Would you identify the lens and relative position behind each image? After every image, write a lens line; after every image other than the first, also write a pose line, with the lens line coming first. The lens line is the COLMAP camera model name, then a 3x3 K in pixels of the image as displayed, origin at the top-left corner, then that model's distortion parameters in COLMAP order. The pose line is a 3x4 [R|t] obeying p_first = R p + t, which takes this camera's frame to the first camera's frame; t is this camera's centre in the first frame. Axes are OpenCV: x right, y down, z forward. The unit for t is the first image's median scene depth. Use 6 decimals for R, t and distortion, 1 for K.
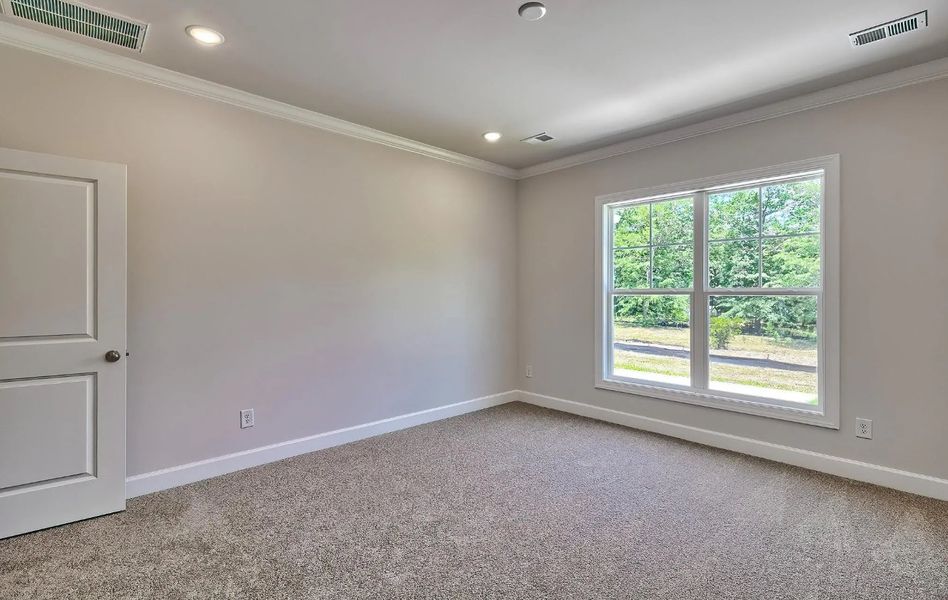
lens RADIAL K [[467.0, 0, 475.1], [0, 467.0, 295.8], [0, 0, 1]] dist [0.011153, -0.000548]
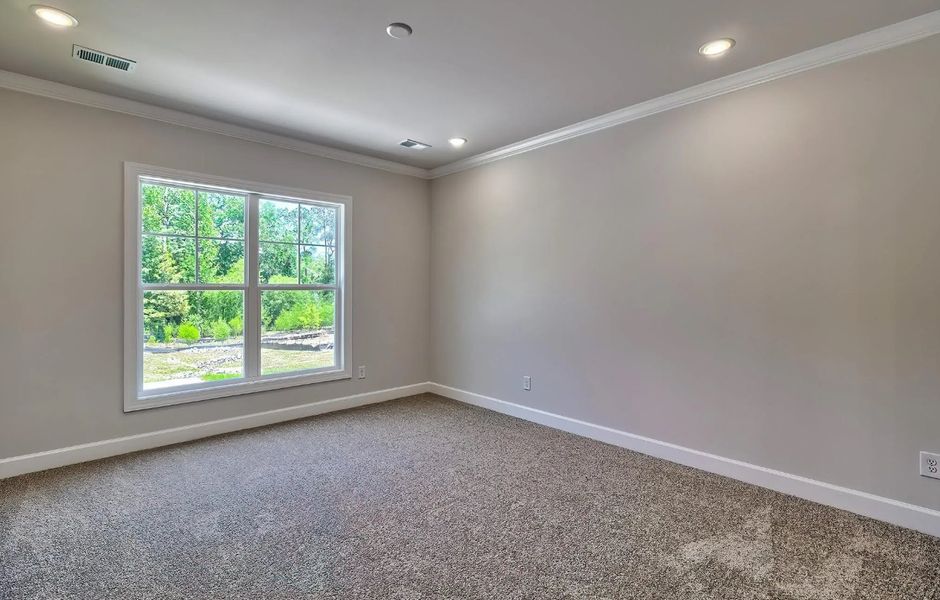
lens RADIAL K [[442.9, 0, 462.4], [0, 442.9, 291.4], [0, 0, 1]] dist [0.002048, 0.001494]
pose [[-0.005125, -0.000652, 0.999987, -0.530358], [0.006833, 0.999976, 0.000687, 0.004108], [-0.999964, 0.006836, -0.005120, 0.521883]]
